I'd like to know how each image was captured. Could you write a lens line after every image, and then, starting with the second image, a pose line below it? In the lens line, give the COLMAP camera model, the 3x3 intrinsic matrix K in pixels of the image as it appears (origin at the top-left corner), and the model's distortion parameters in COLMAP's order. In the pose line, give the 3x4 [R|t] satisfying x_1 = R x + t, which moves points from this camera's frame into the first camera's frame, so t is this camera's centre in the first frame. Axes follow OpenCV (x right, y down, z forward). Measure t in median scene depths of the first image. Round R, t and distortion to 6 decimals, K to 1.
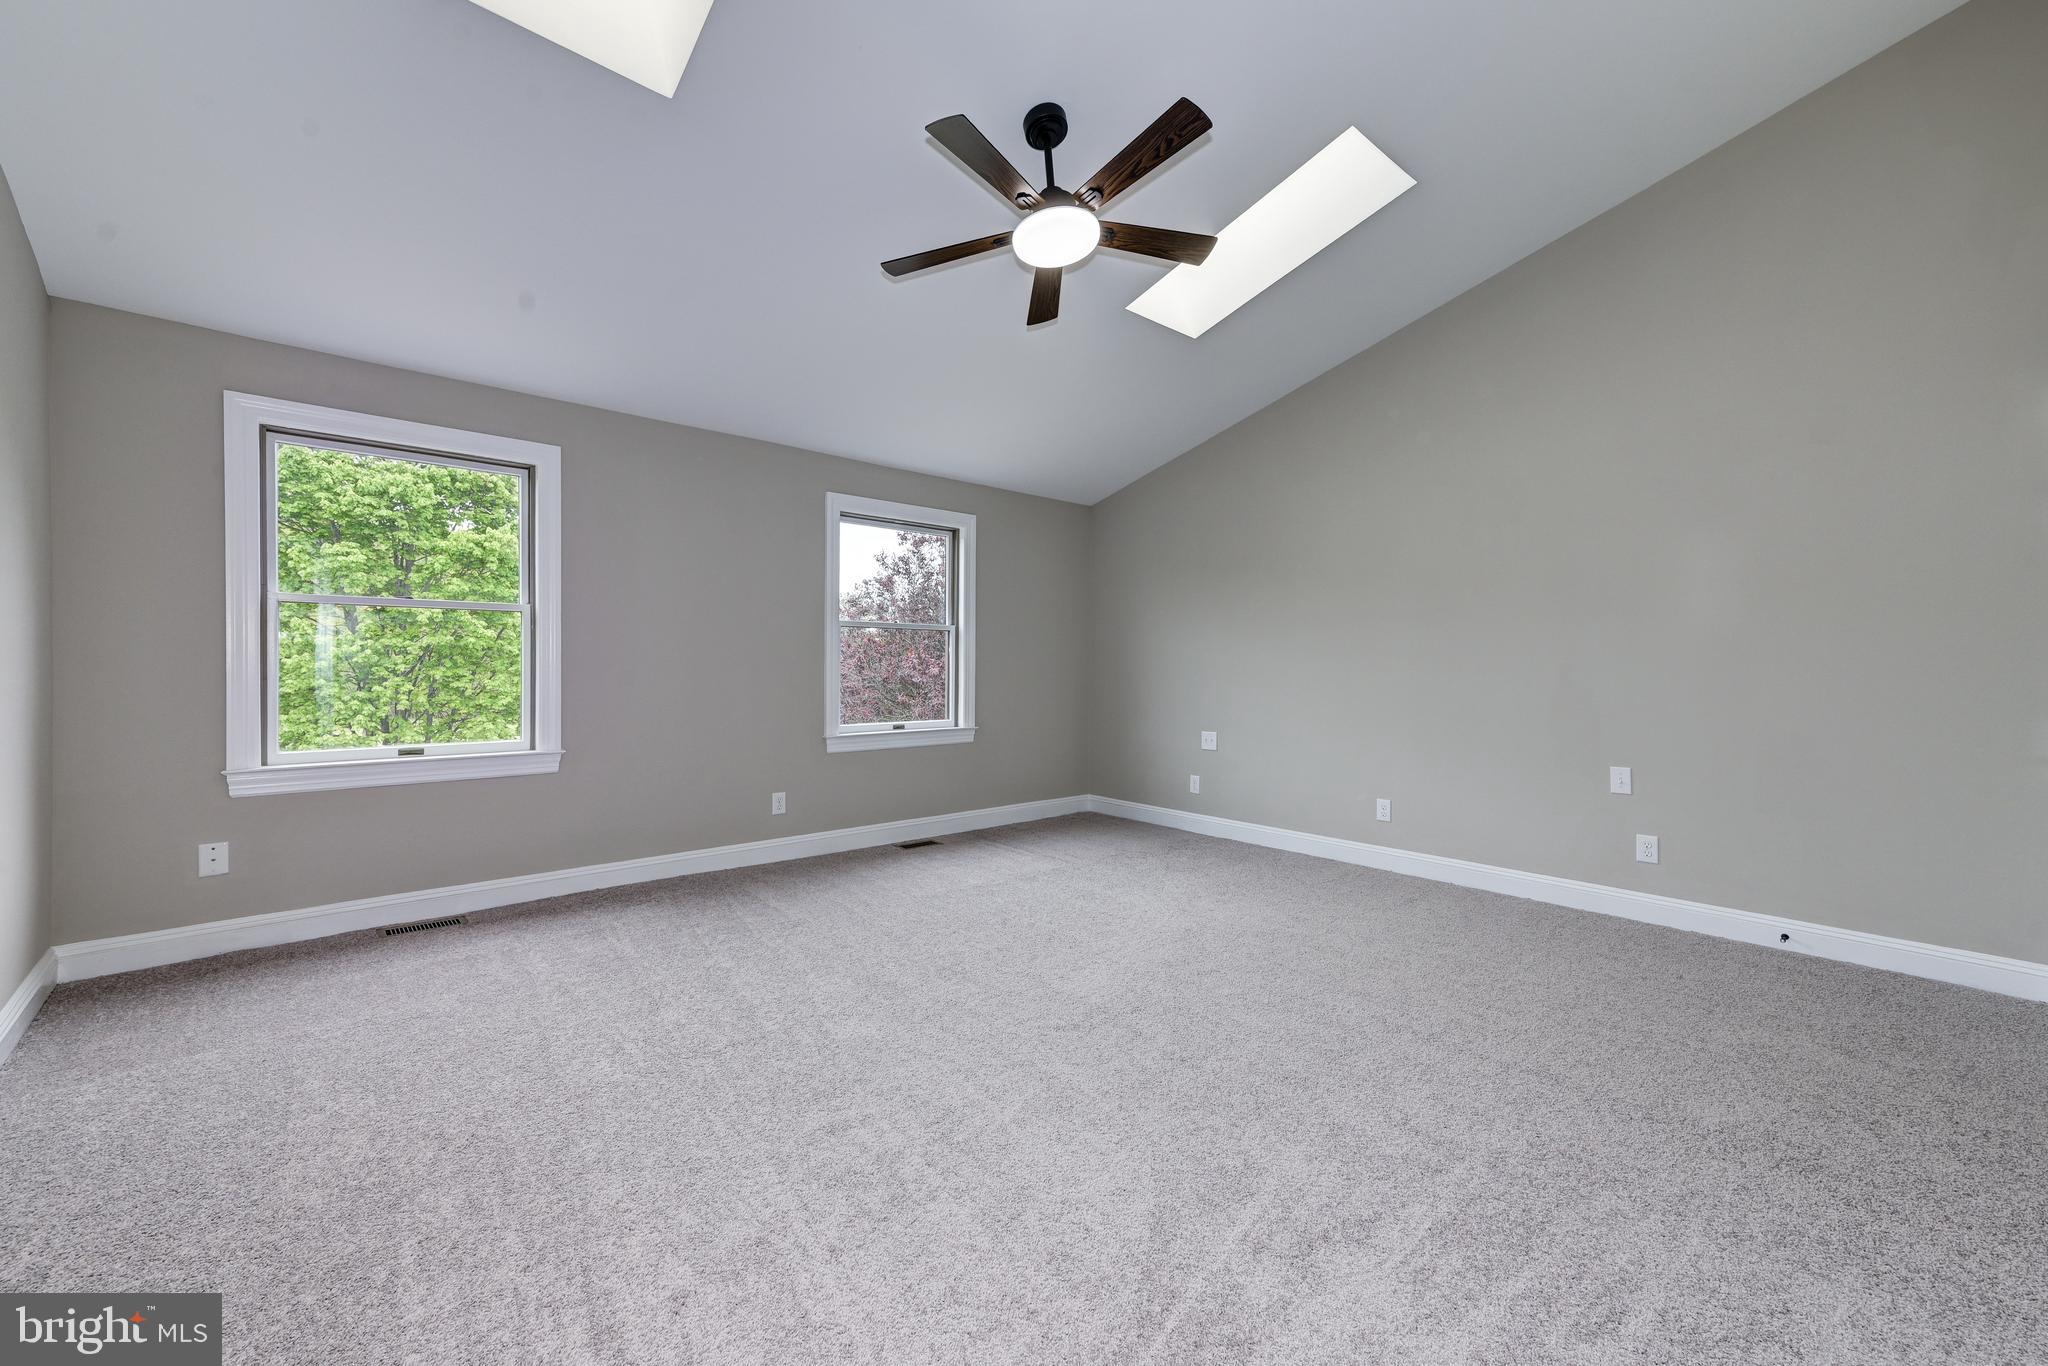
lens RADIAL K [[785.2, 0, 1021.4], [0, 785.2, 659.5], [0, 0, 1]] dist [-0.000522, 0.000018]
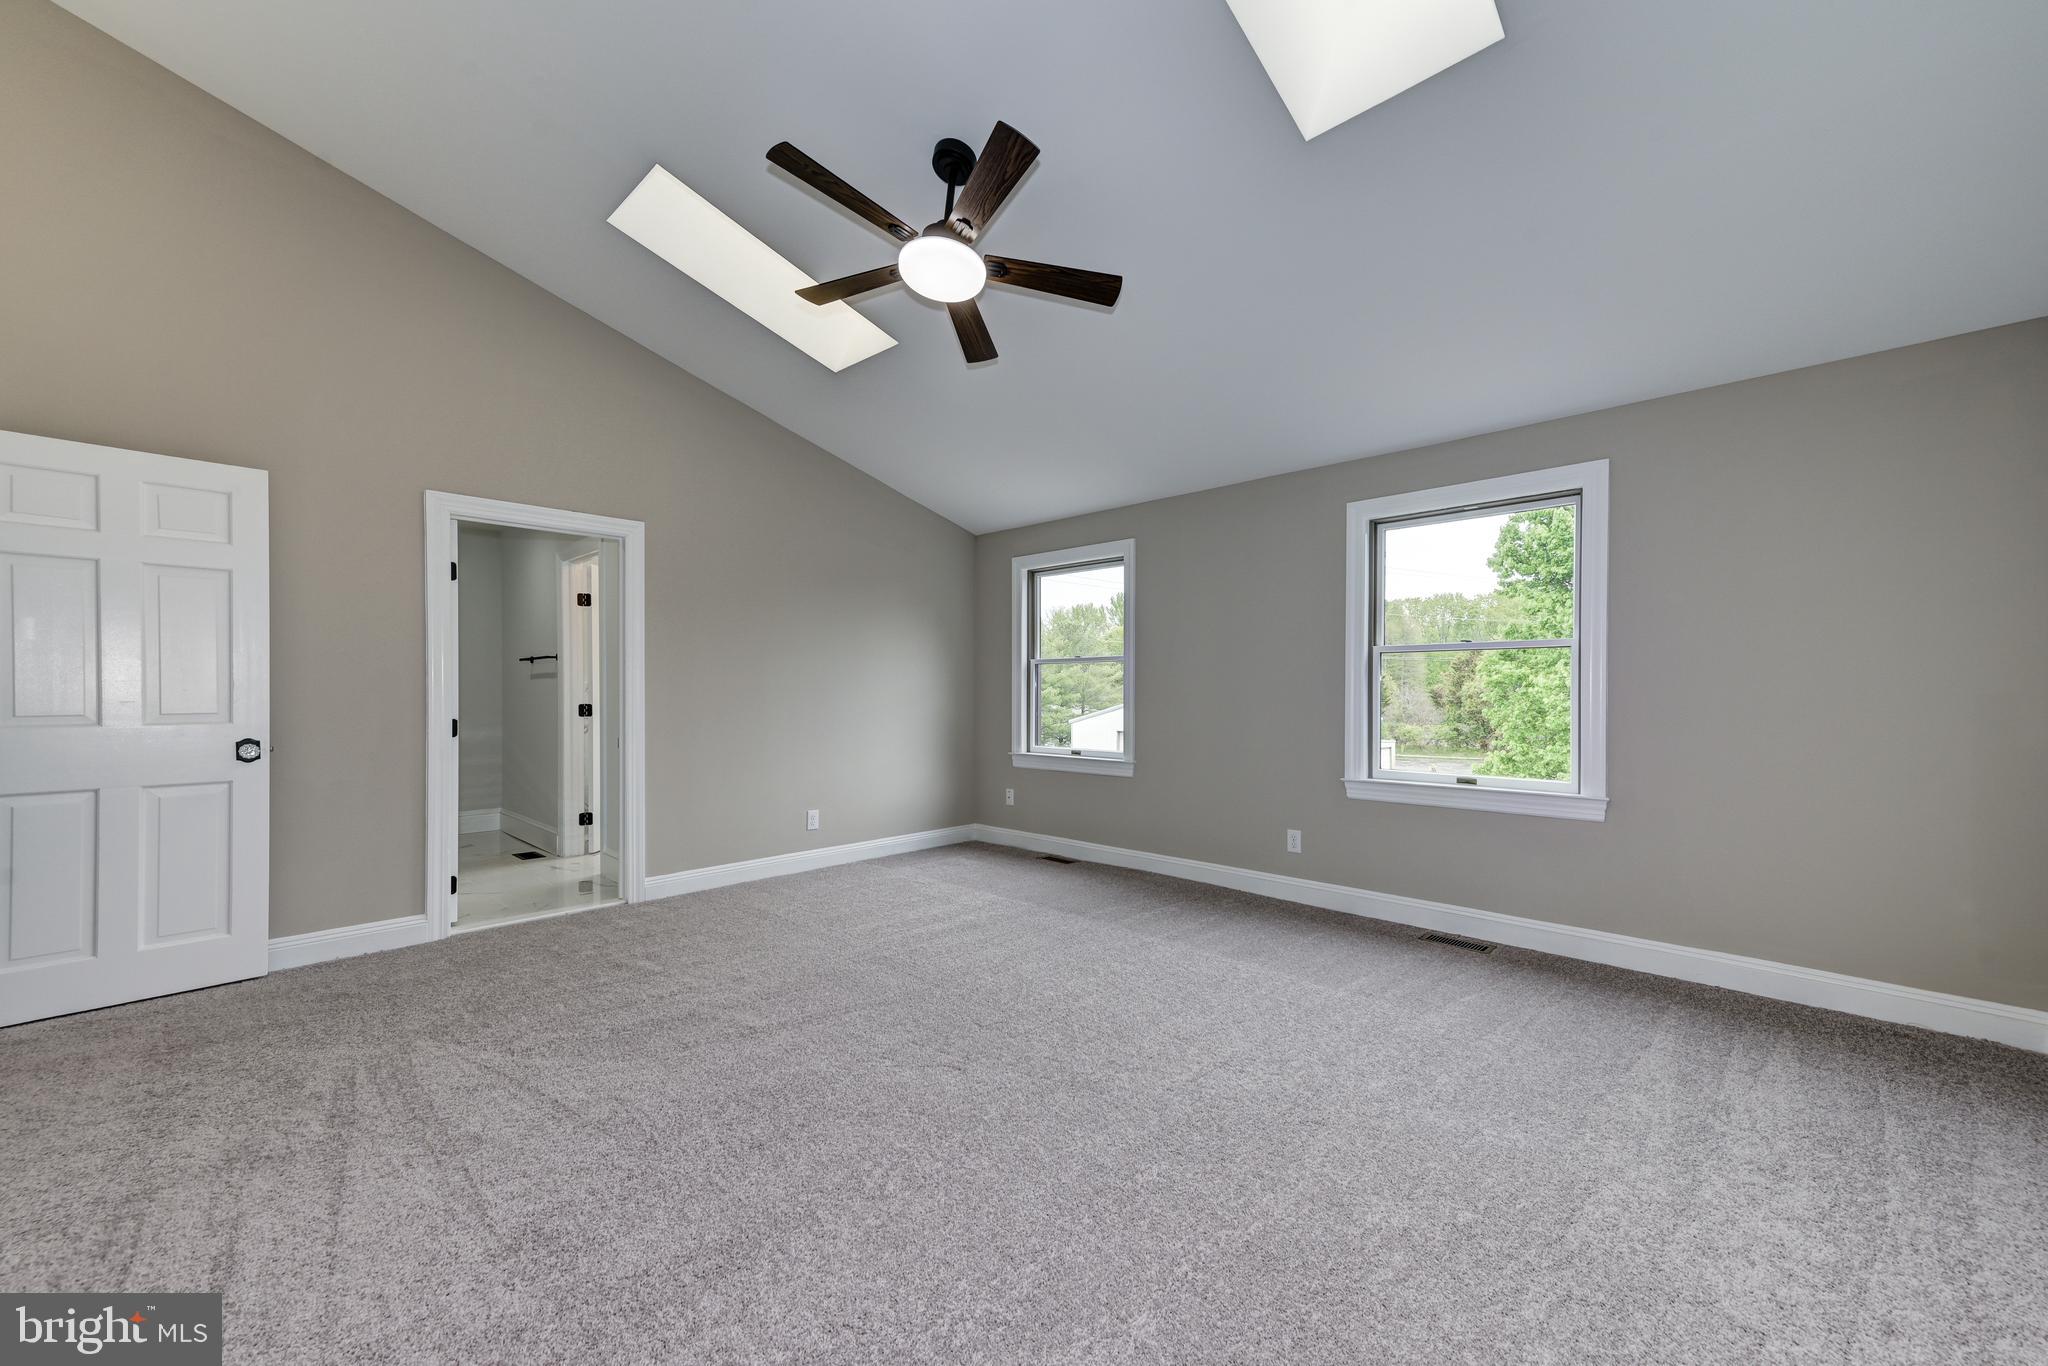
lens RADIAL K [[832.2, 0, 1027.6], [0, 832.2, 685.3], [0, 0, 1]] dist [-0.000148, 0.000278]
pose [[0.052096, -0.020614, -0.998429, 0.612652], [0.002753, 0.999786, -0.020498, 0.009877], [0.998638, -0.001681, 0.052142, 0.539686]]
